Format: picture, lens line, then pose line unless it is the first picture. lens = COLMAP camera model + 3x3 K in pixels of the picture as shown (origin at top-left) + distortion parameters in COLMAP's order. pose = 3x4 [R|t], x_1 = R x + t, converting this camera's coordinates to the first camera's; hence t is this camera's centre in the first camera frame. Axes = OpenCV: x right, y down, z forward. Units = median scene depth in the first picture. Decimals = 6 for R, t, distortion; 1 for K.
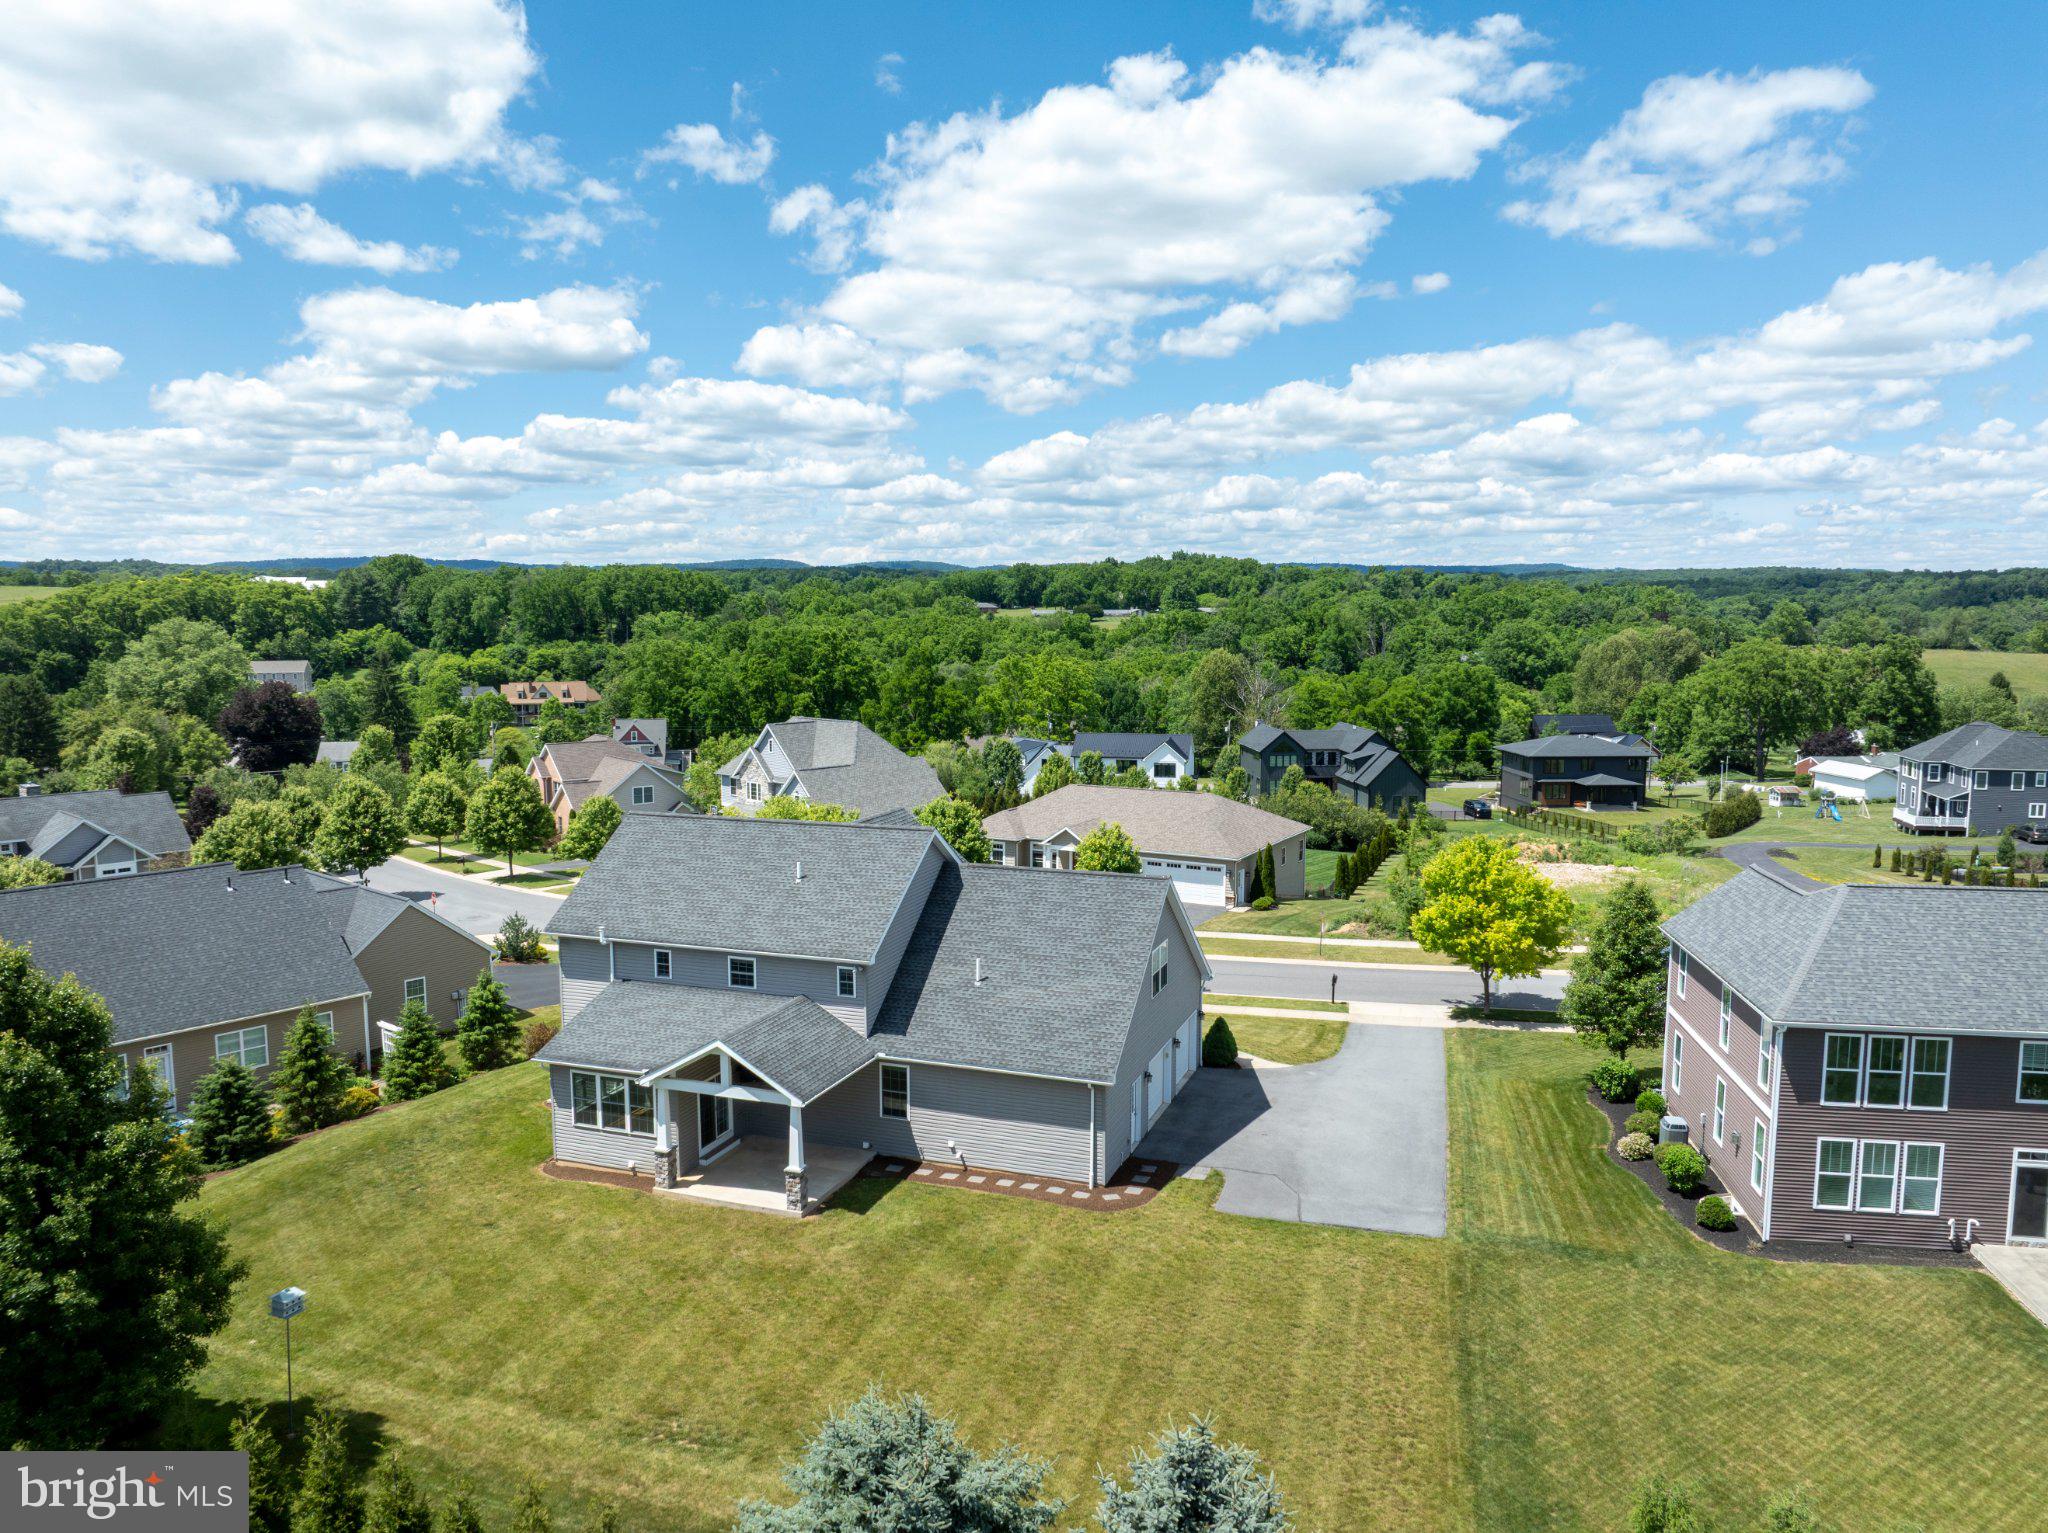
lens RADIAL K [[1446.3, 0, 1026.0], [0, 1446.3, 757.0], [0, 0, 1]] dist [-0.026390, -0.003247]
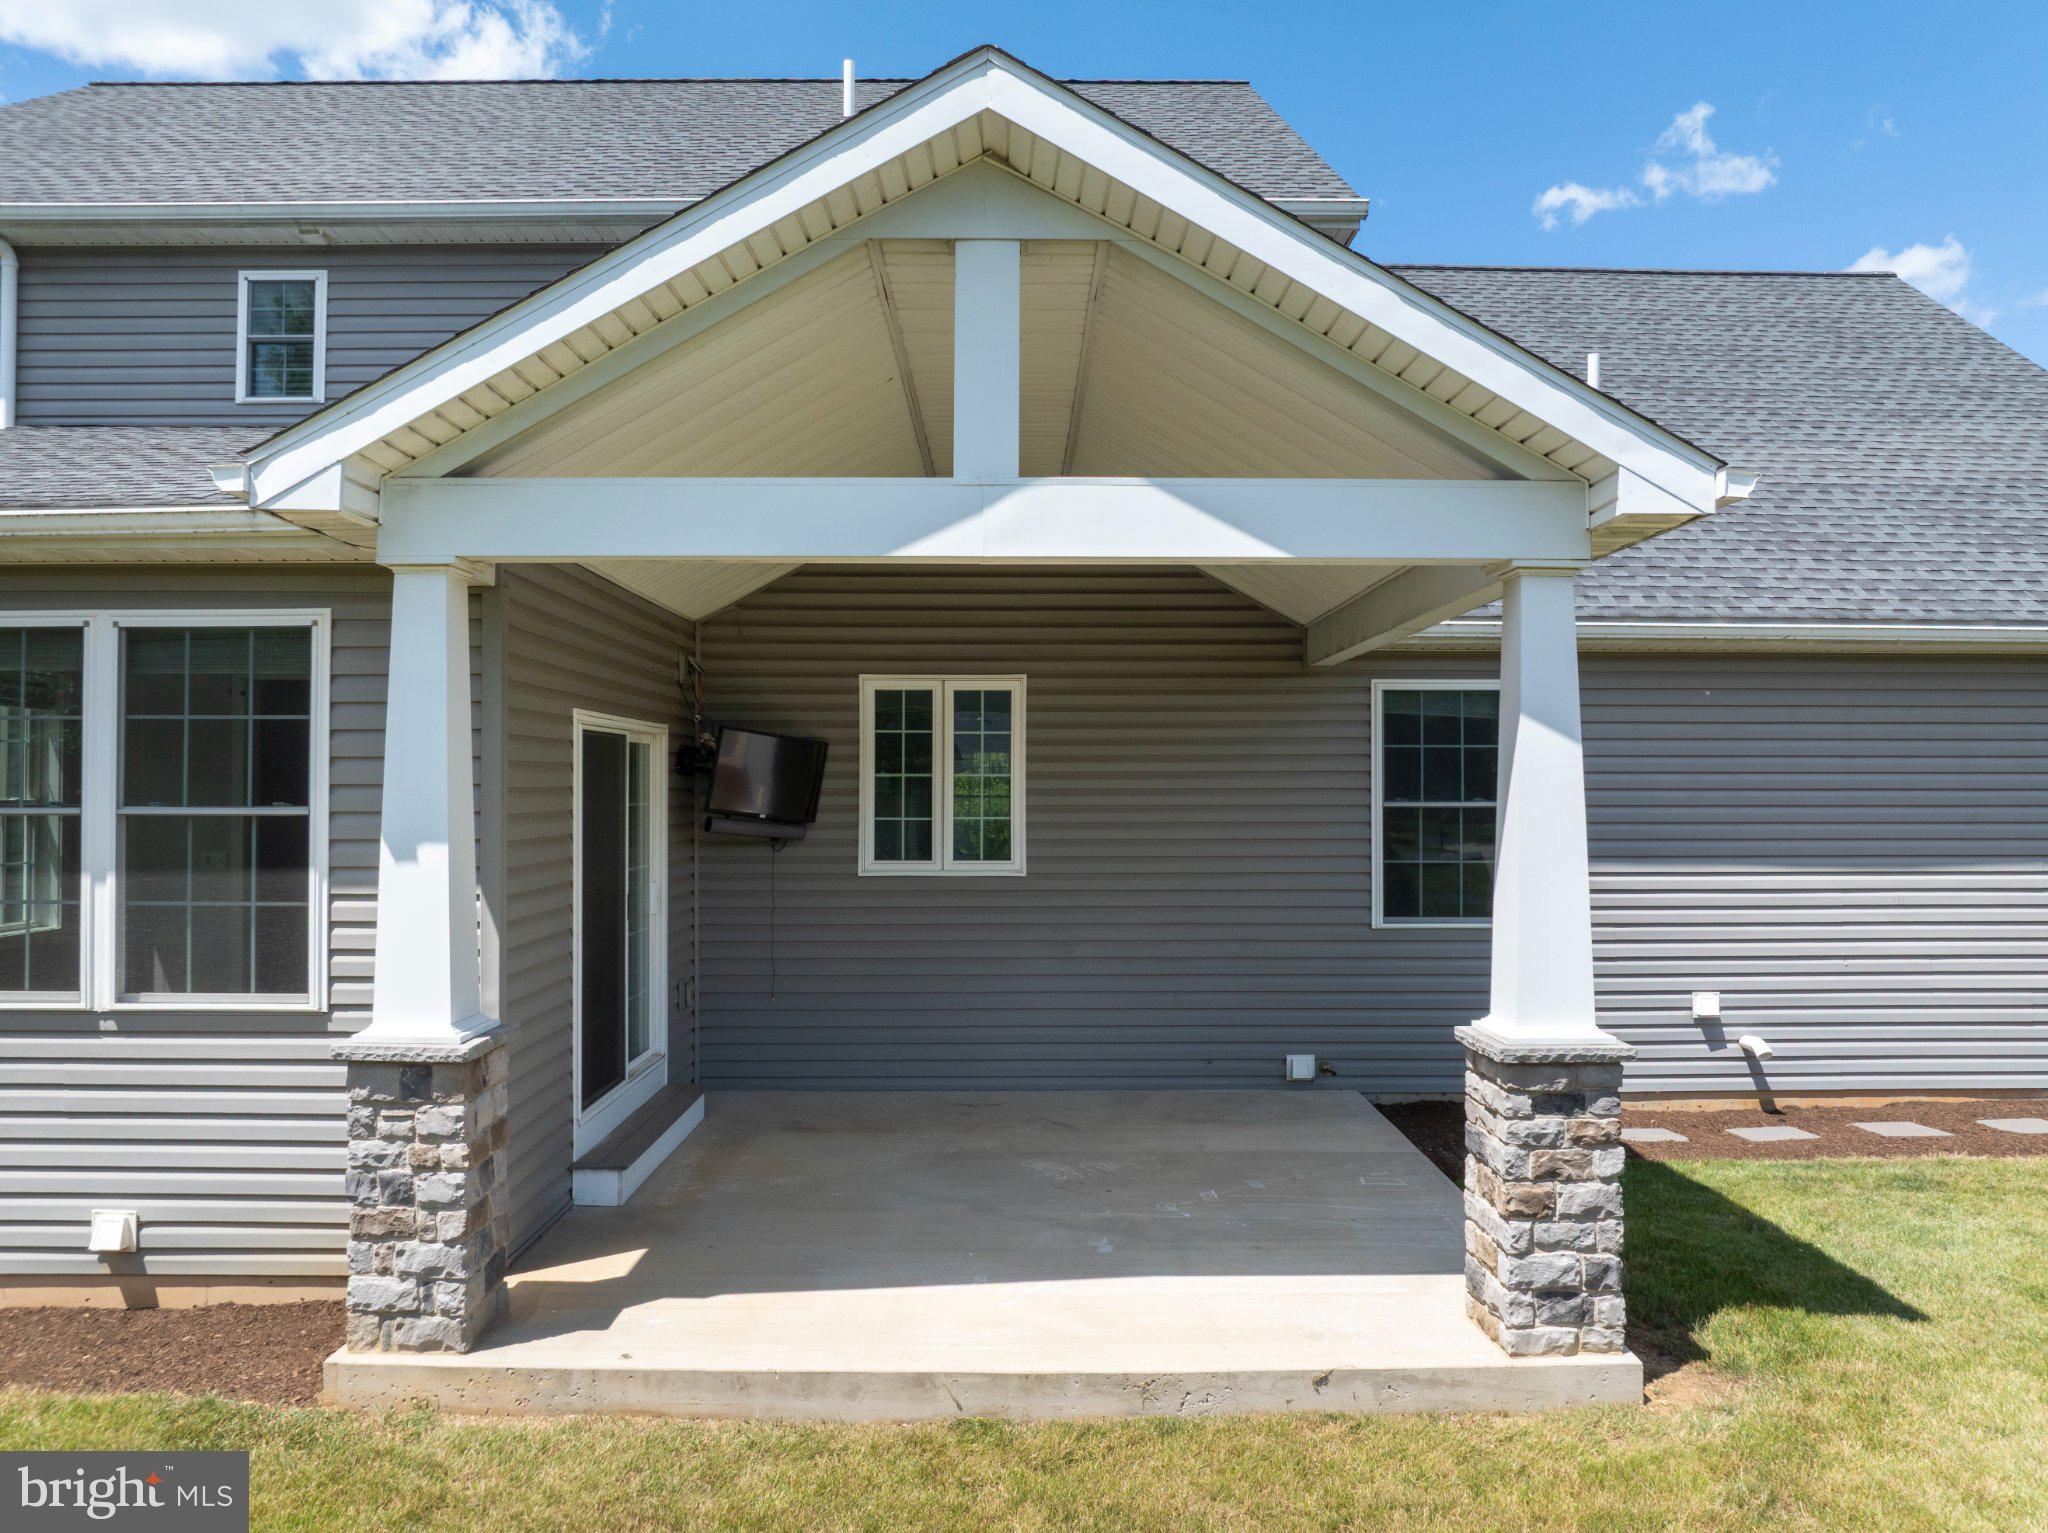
lens RADIAL K [[1437.0, 0, 1027.6], [0, 1437.0, 767.6], [0, 0, 1]] dist [-0.051087, 0.022680]
pose [[0.936226, 0.009281, 0.351276, -0.236430], [0.032709, 0.993009, -0.113412, 0.253805], [-0.349873, 0.117670, 0.929378, 0.825066]]
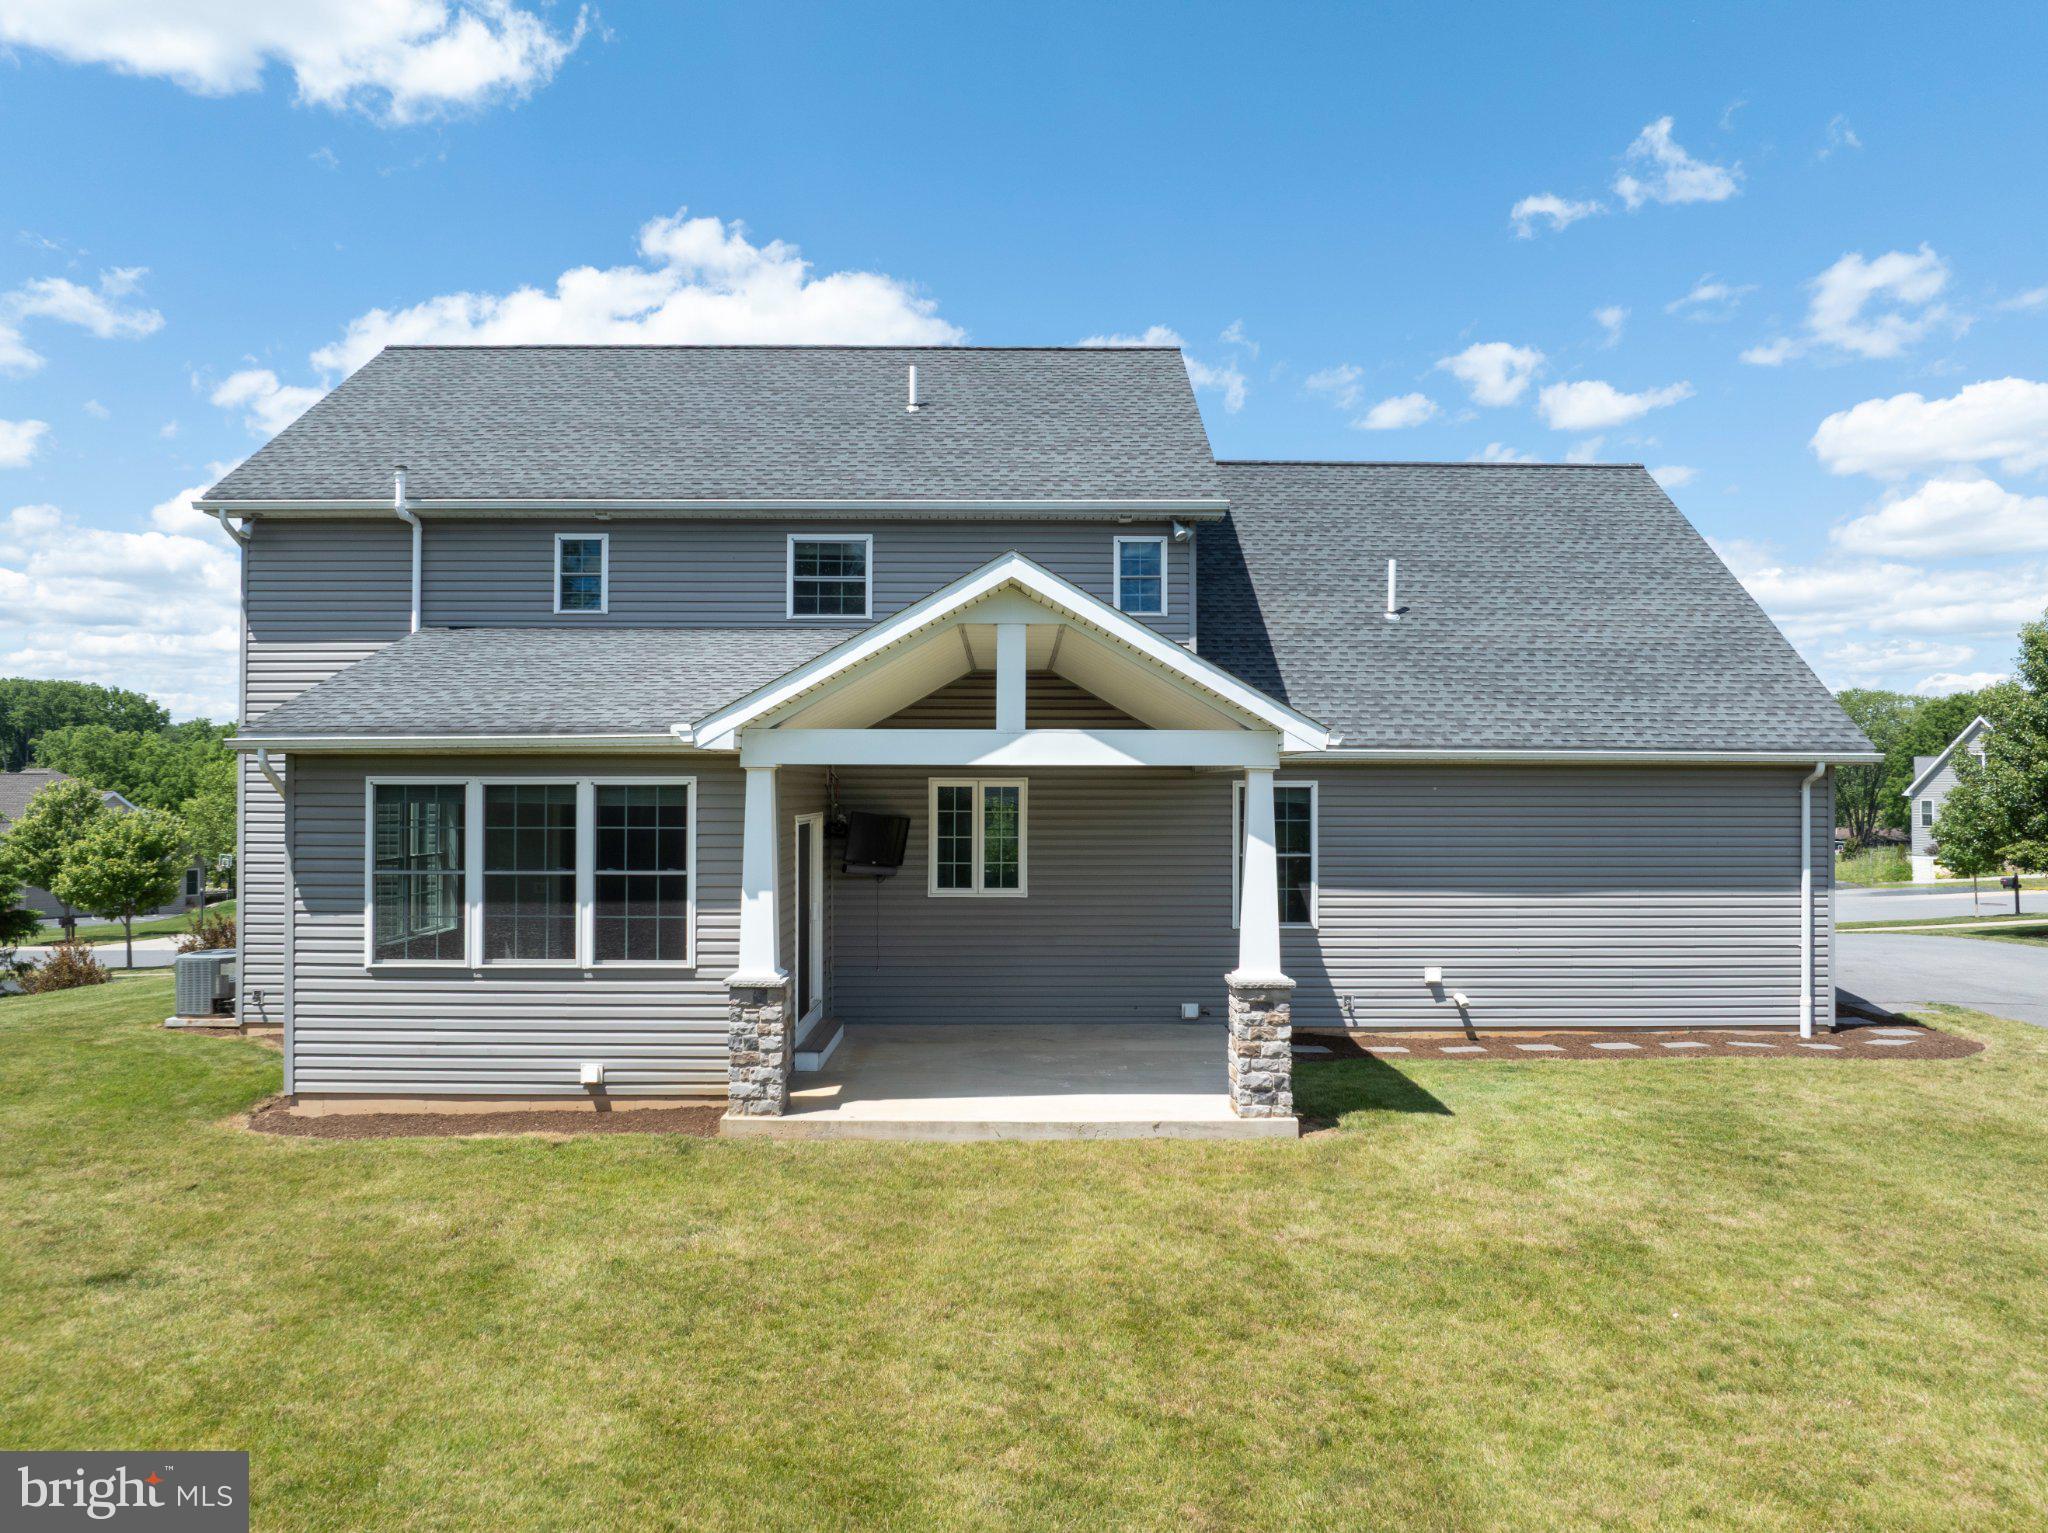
lens RADIAL K [[1436.1, 0, 1028.8], [0, 1436.1, 762.2], [0, 0, 1]] dist [-0.026365, -0.021247]
pose [[0.935797, 0.011586, 0.352348, -0.292666], [0.031432, 0.992737, -0.116123, 0.253805], [-0.351134, 0.119742, 0.928637, 0.675598]]
